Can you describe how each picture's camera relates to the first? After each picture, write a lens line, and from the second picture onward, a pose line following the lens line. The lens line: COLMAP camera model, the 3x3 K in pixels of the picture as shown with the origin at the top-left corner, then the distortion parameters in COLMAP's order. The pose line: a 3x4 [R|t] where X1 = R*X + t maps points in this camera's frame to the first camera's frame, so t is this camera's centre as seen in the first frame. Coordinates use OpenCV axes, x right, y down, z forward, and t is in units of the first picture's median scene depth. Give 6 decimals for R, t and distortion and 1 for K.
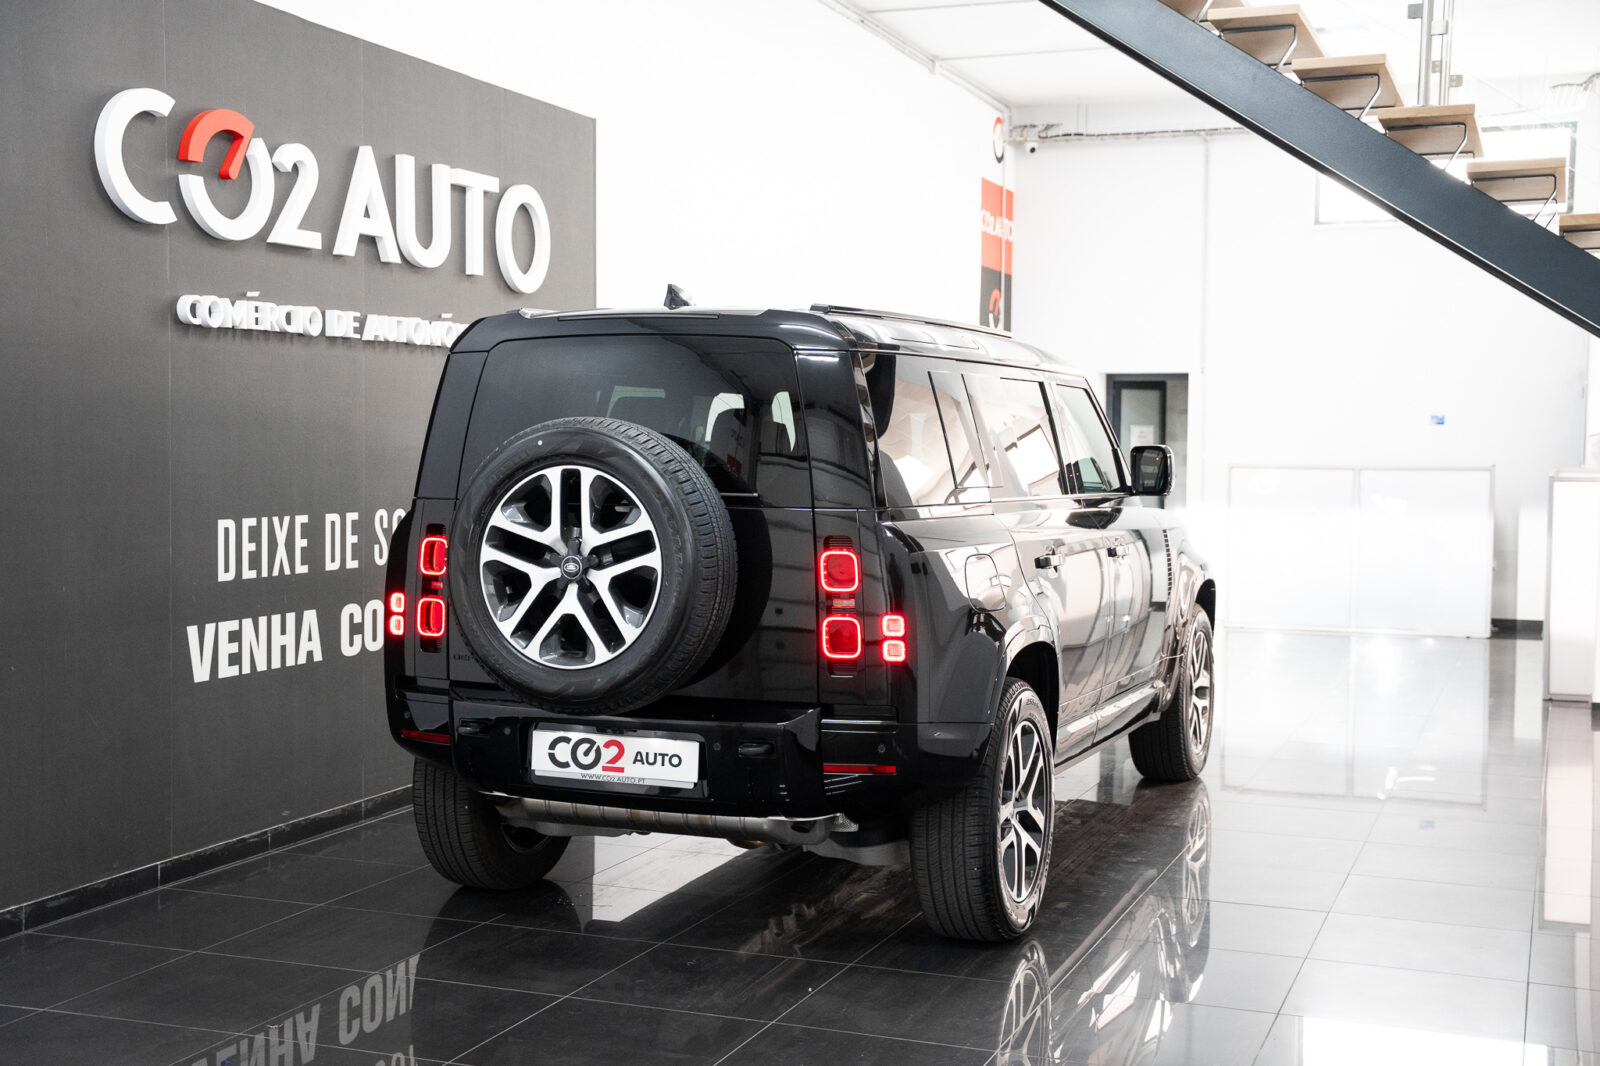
lens RADIAL K [[1955.8, 0, 800.0], [0, 1955.8, 533.0], [0, 0, 1]] dist [0.090328, 0.039456]
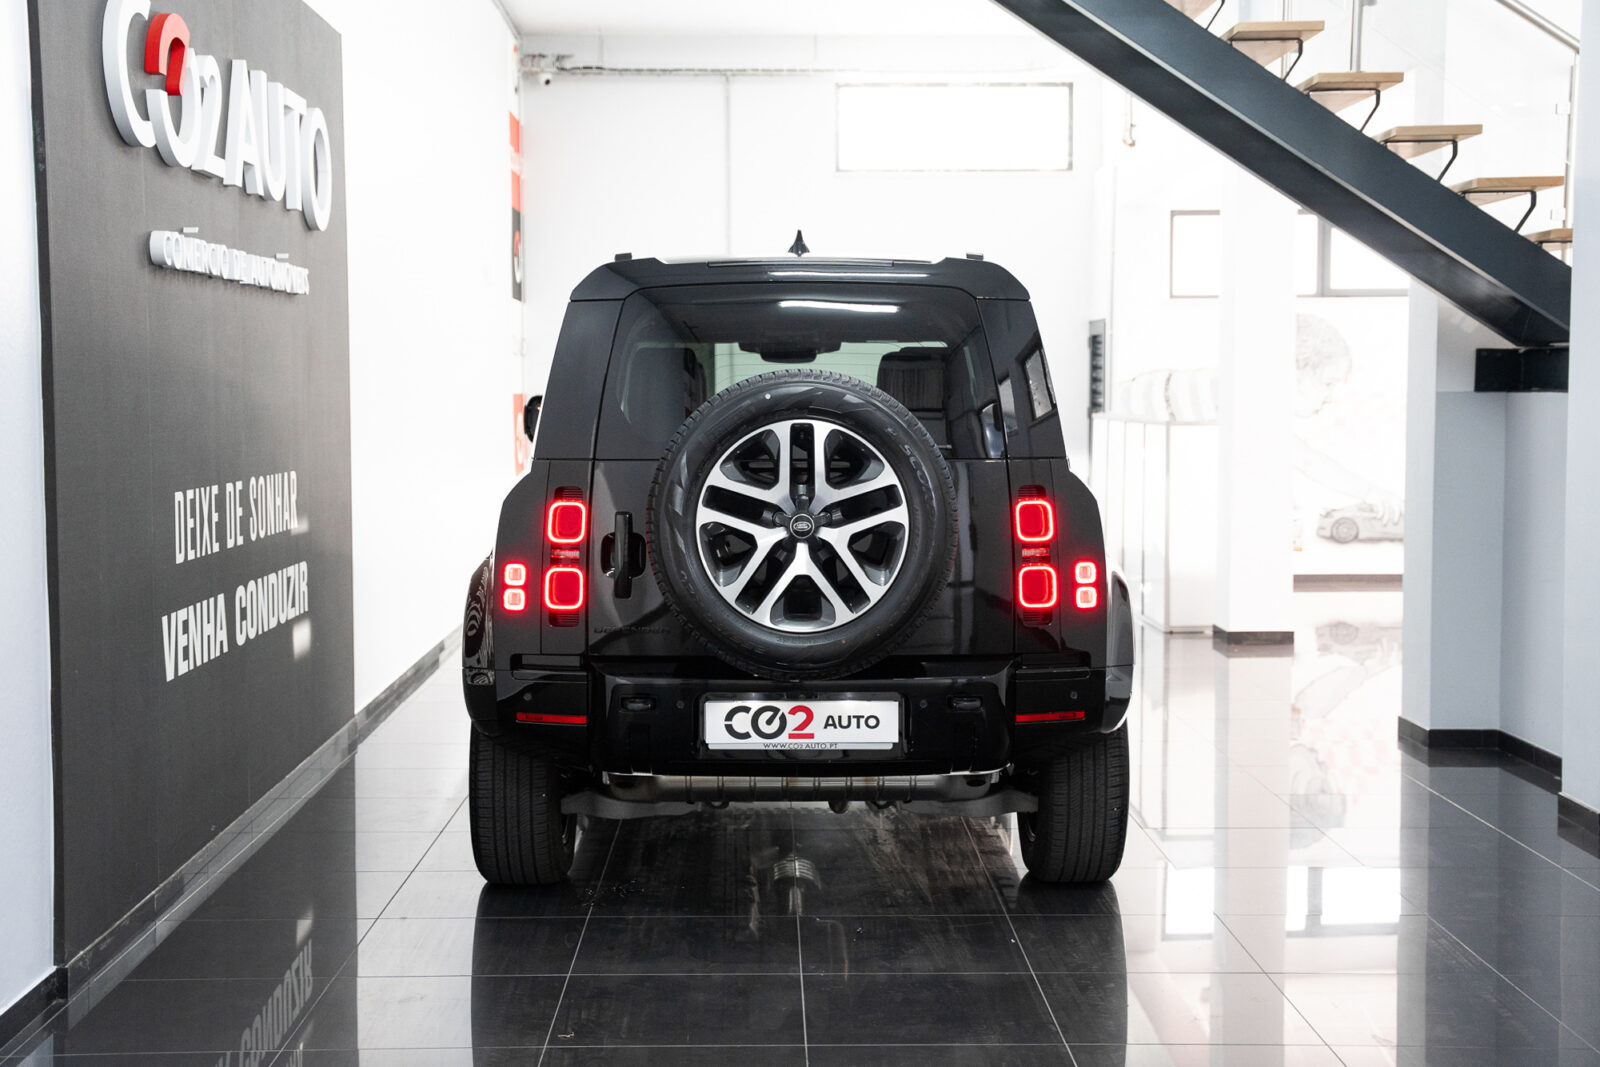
lens RADIAL K [[2116.2, 0, 800.0], [0, 2116.2, 533.5], [0, 0, 1]] dist [0.098786, -0.020630]
pose [[0.926627, -0.037308, 0.374127, -0.481991], [0.030239, 0.999236, 0.024749, -0.004379], [-0.374765, -0.011620, 0.927047, 0.039127]]
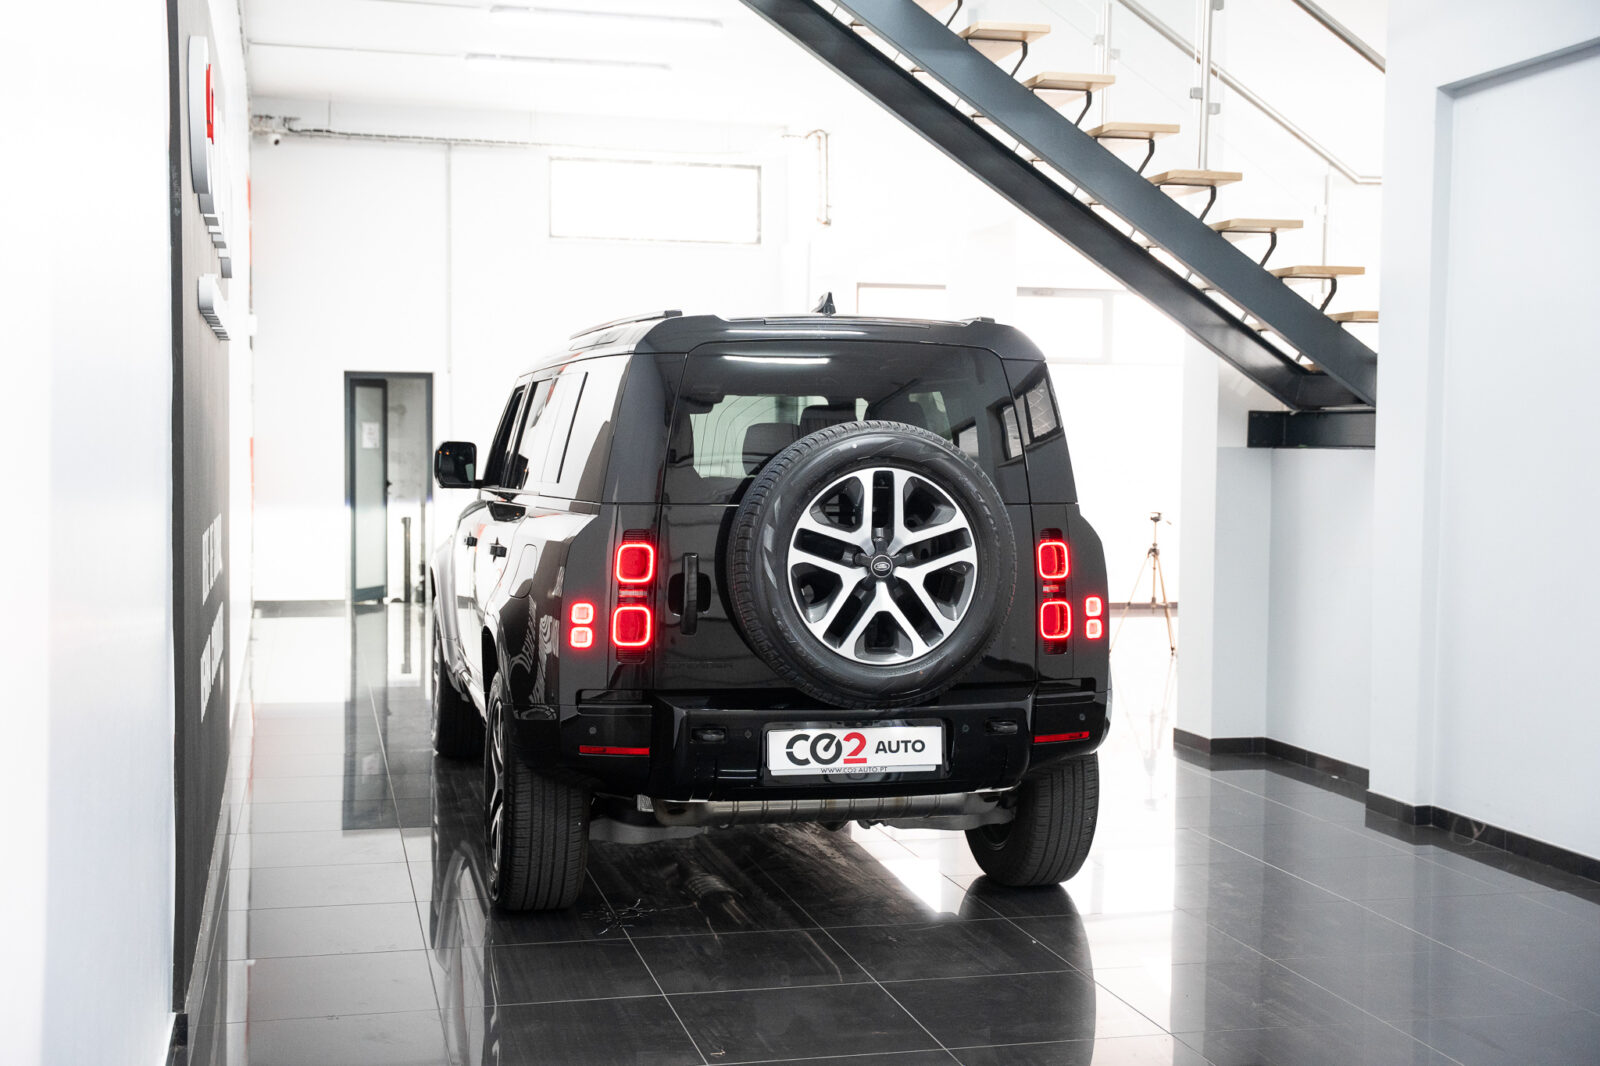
lens RADIAL K [[1913.9, 0, 800.0], [0, 1913.9, 533.0], [0, 0, 1]] dist [0.059177, 0.027661]
pose [[0.817312, -0.030896, 0.575366, -0.699405], [0.028609, 0.999506, 0.013033, -0.013759], [-0.575484, 0.005808, 0.817792, 0.189555]]
